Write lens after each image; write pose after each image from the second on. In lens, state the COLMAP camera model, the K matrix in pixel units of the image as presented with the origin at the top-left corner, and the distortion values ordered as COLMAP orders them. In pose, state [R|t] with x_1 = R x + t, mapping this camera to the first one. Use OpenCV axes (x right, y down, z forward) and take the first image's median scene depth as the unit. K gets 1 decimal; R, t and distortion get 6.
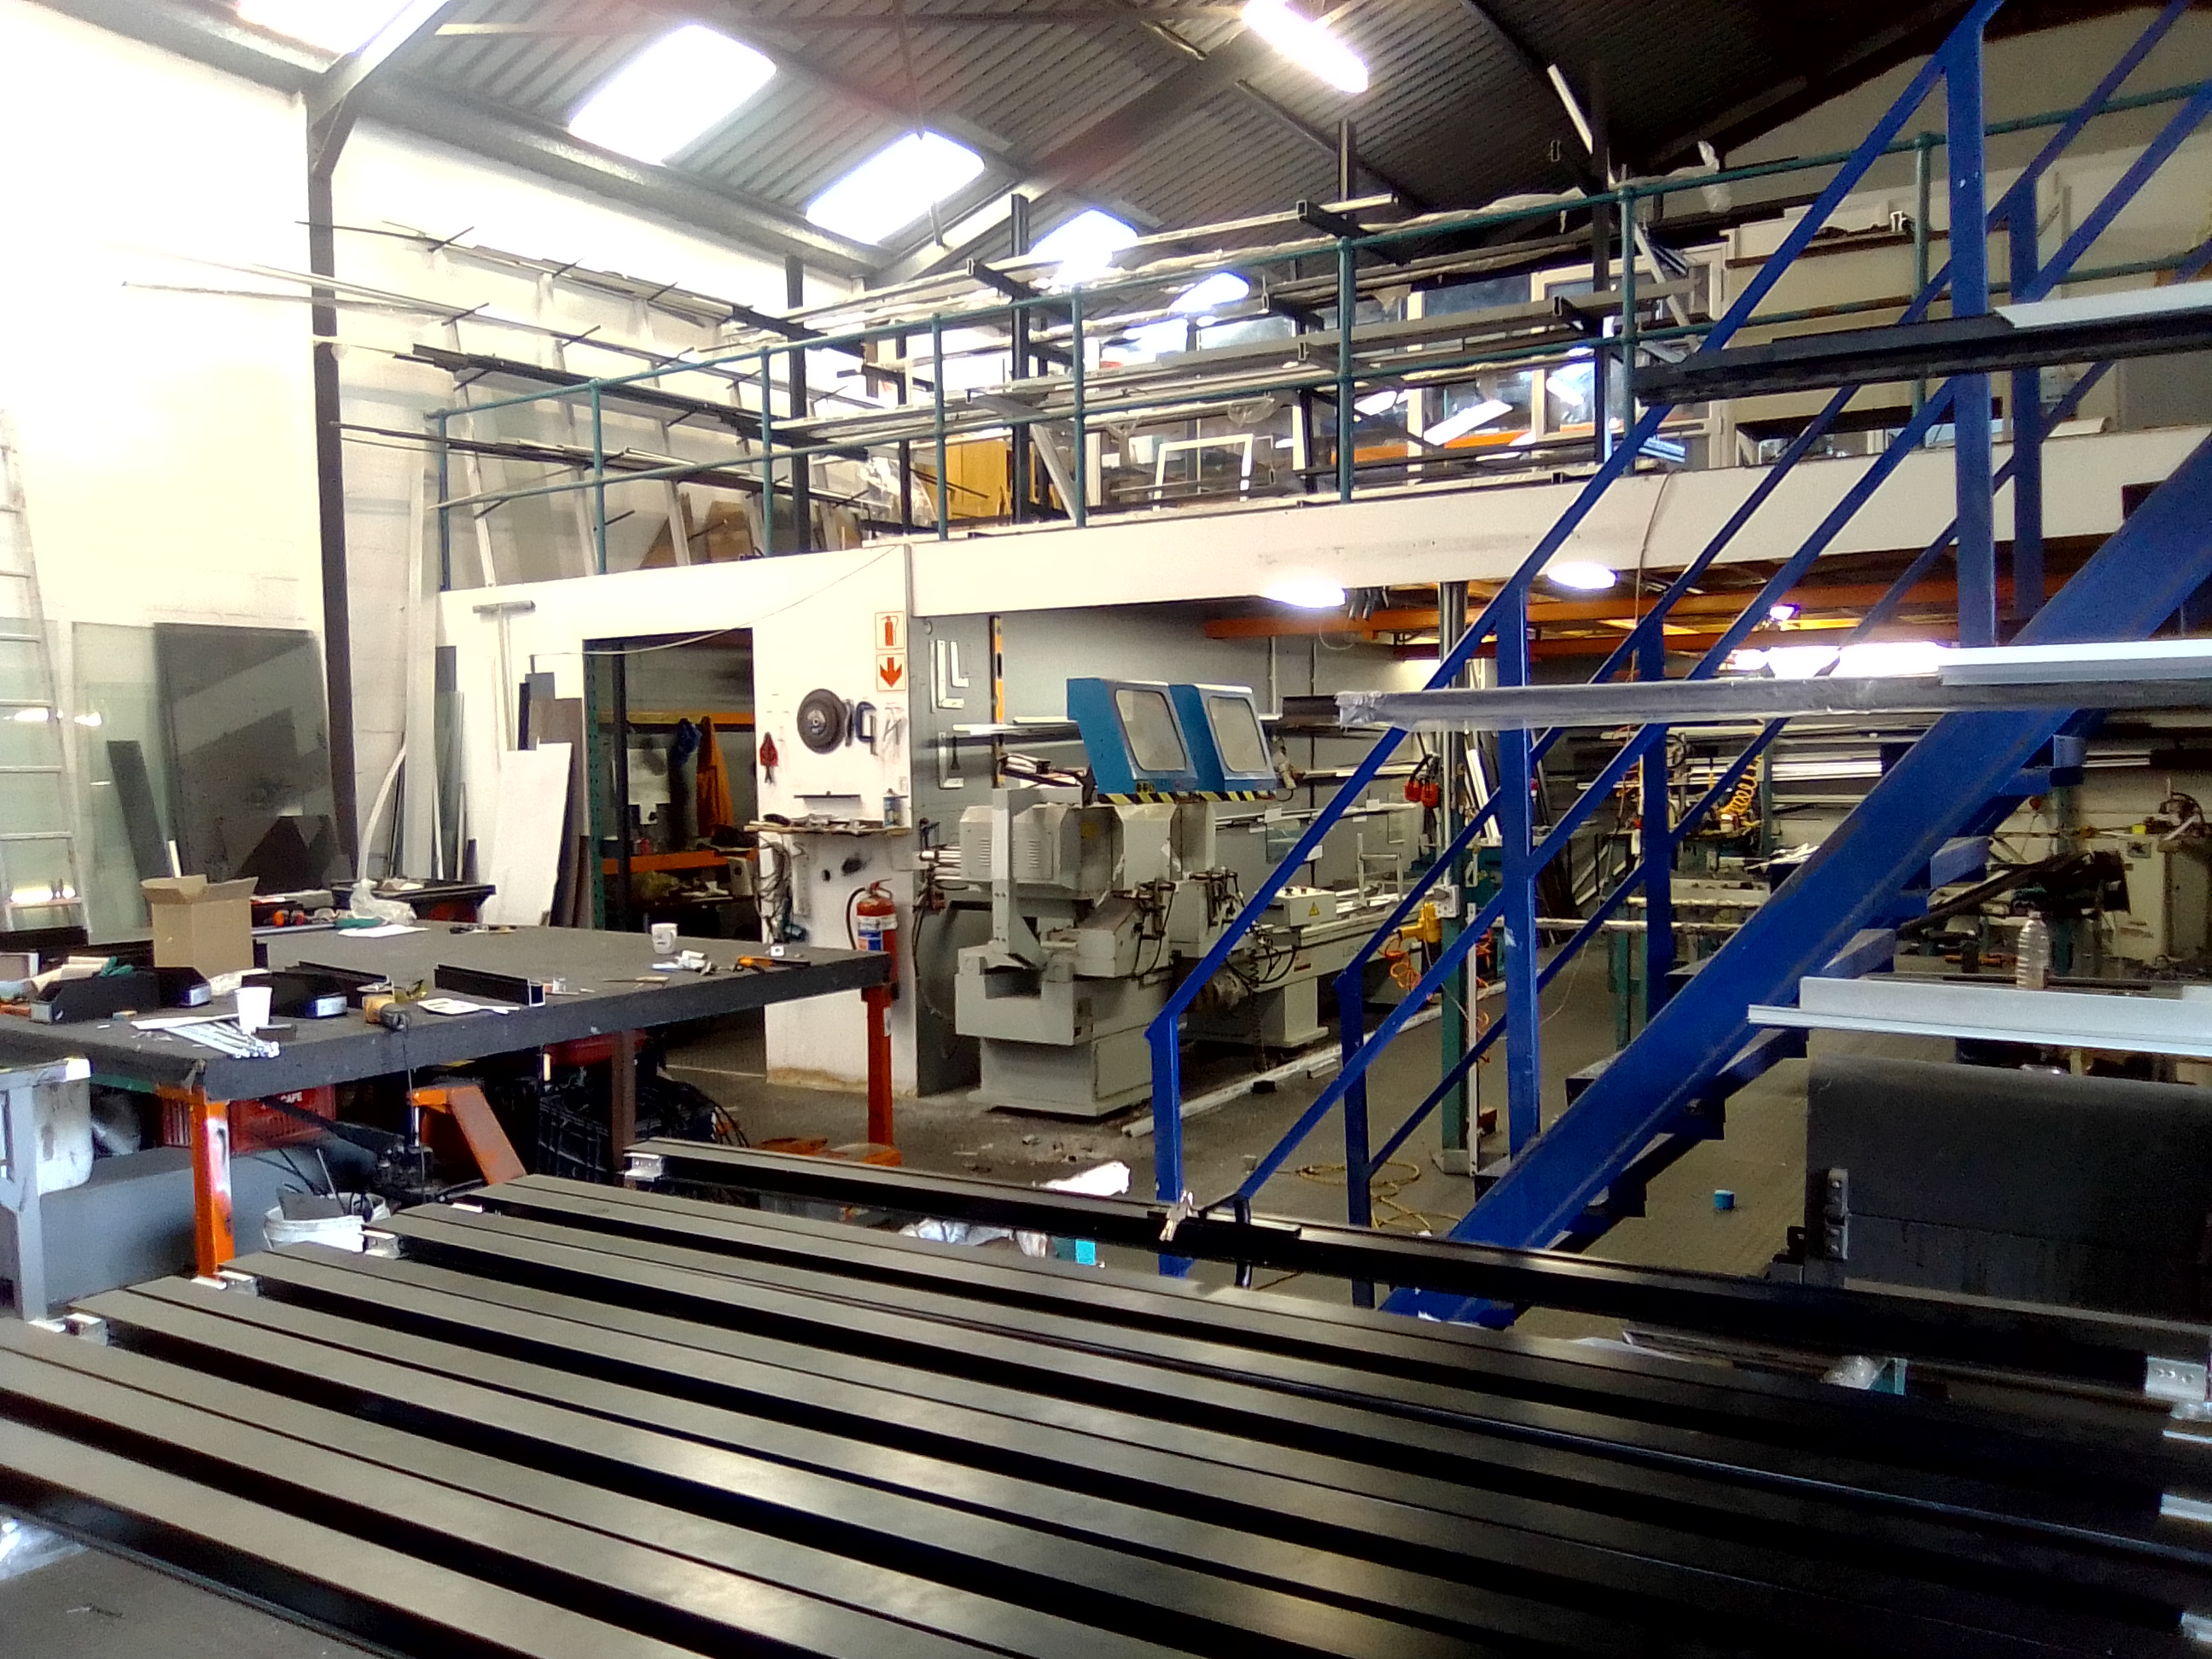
lens RADIAL K [[1788.0, 0, 1103.9], [0, 1788.0, 865.2], [0, 0, 1]] dist [0.013769, -0.062241]
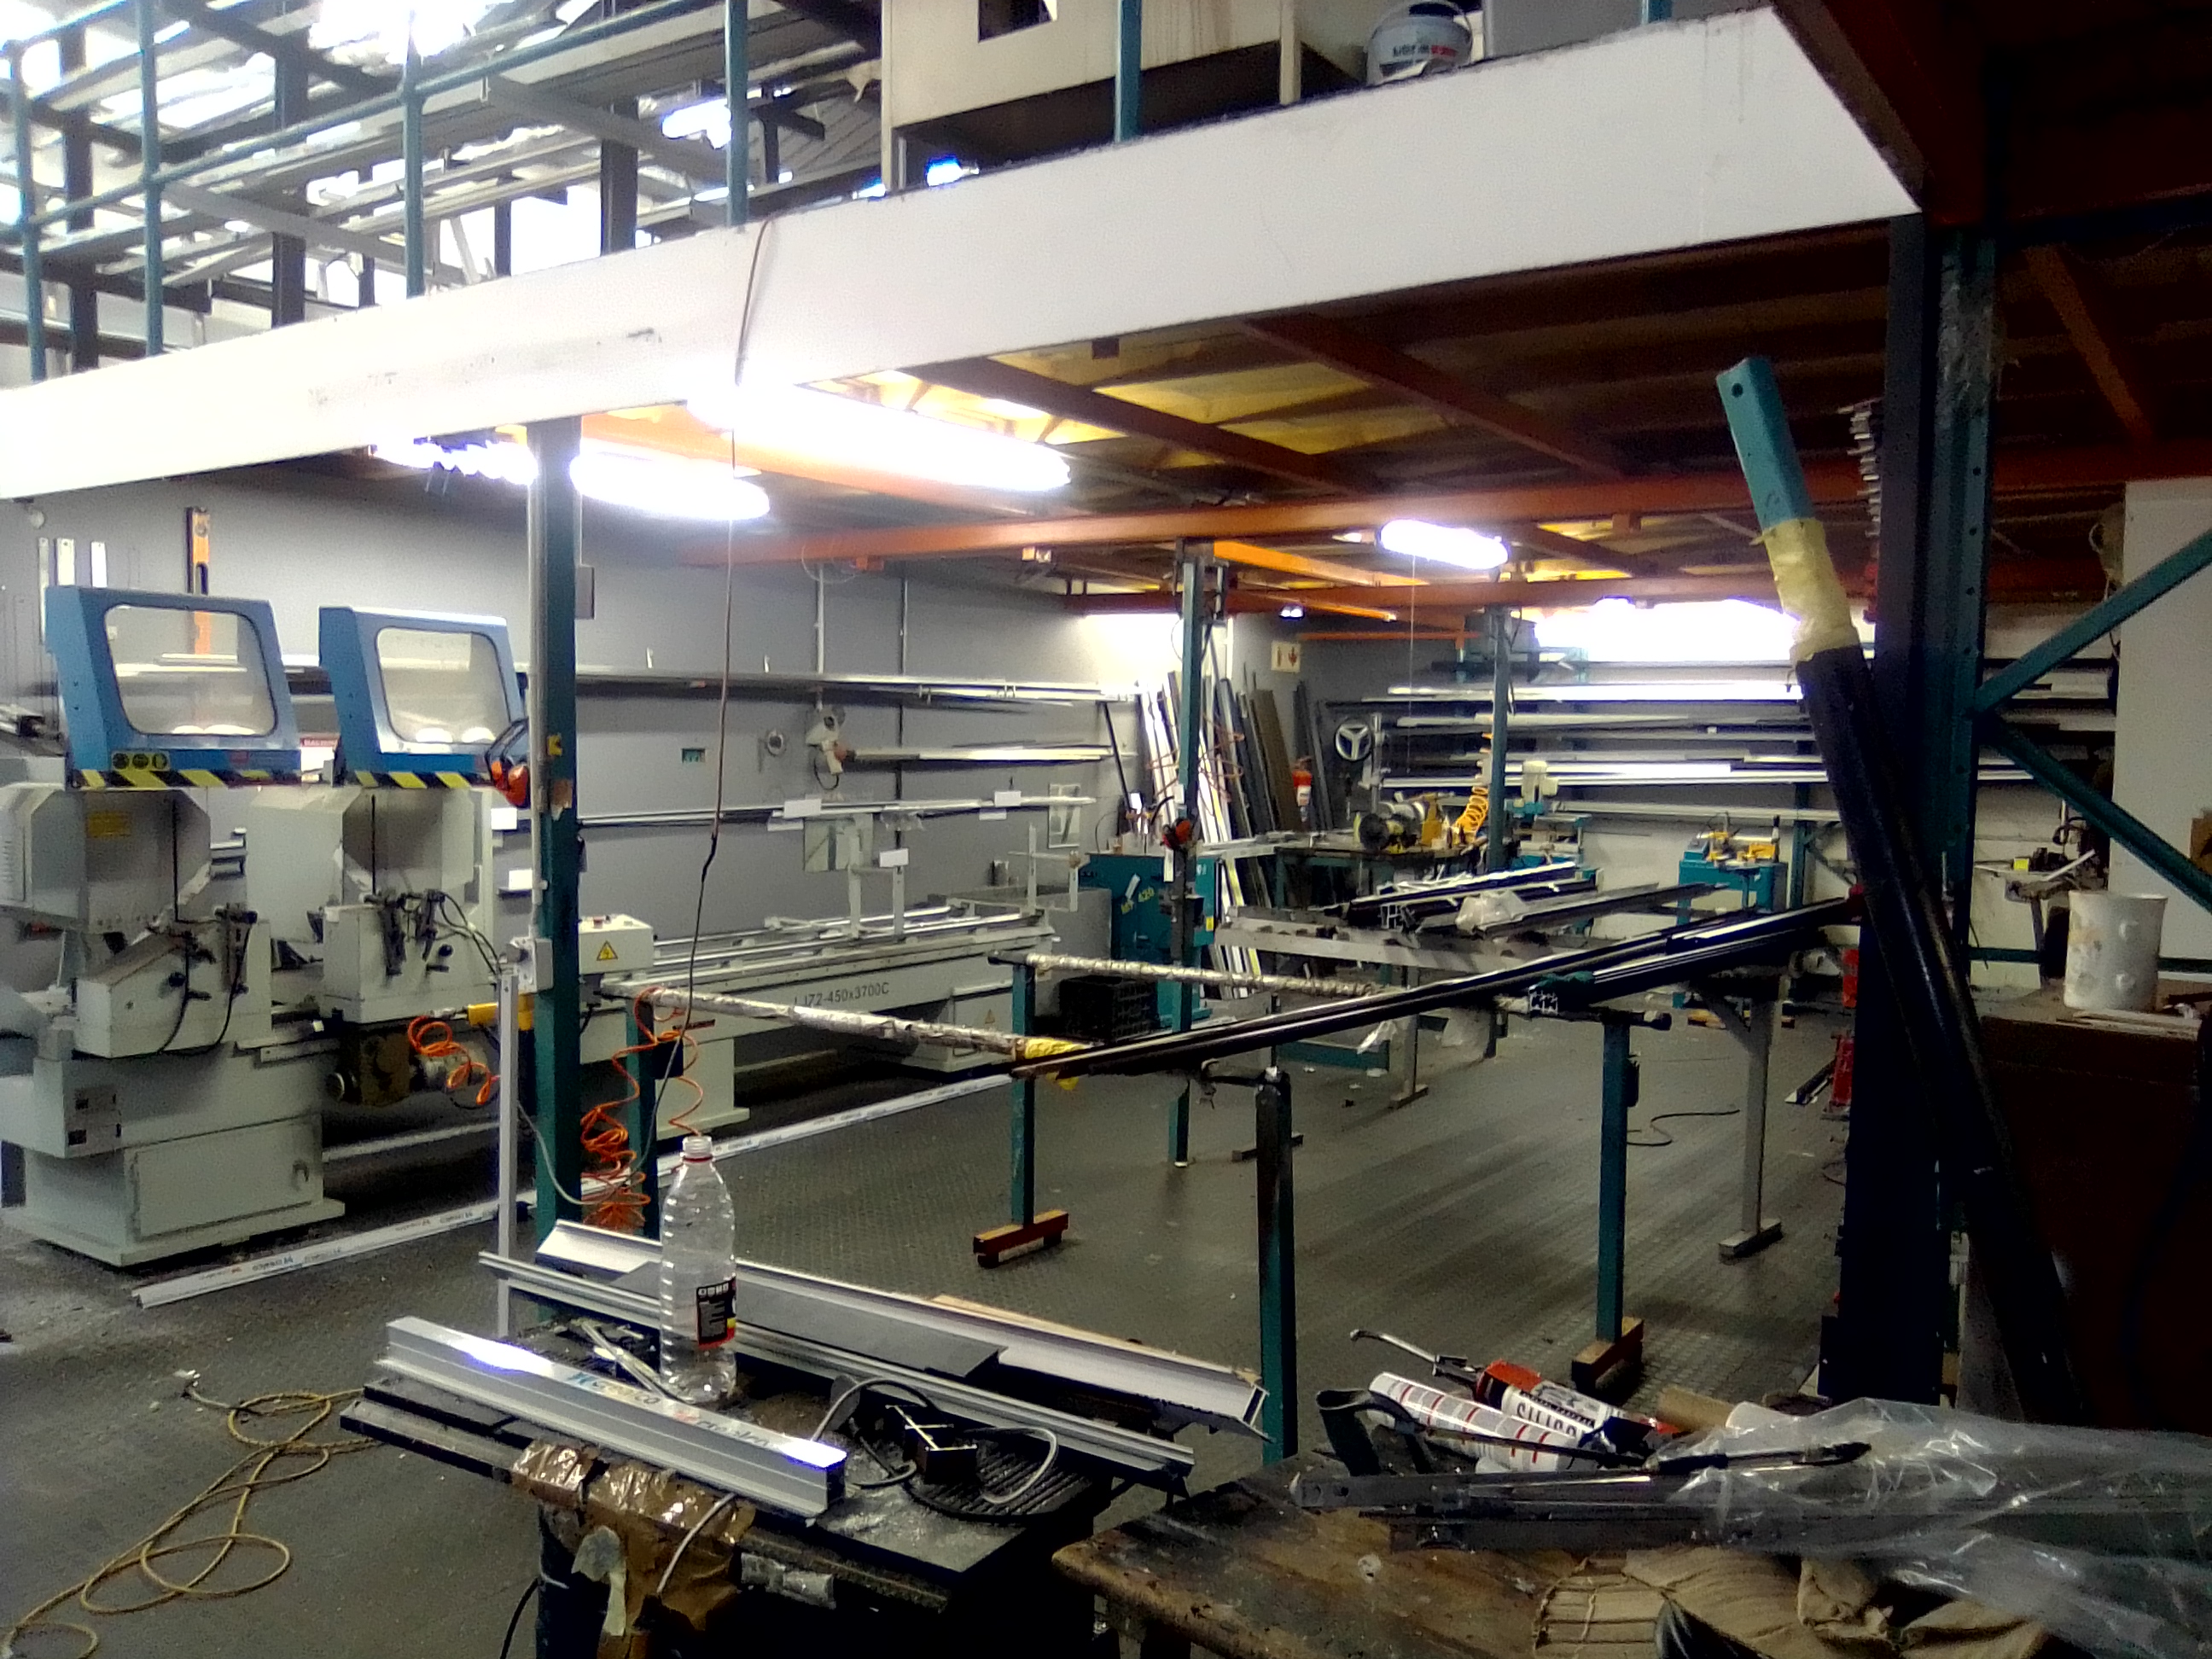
lens RADIAL K [[1749.4, 0, 1174.6], [0, 1749.4, 867.8], [0, 0, 1]] dist [0.010833, -0.045674]
pose [[0.998672, 0.035671, -0.037182, 0.358229], [-0.035097, 0.999256, 0.015960, -0.025368], [0.037724, -0.014634, 0.999181, 0.346131]]
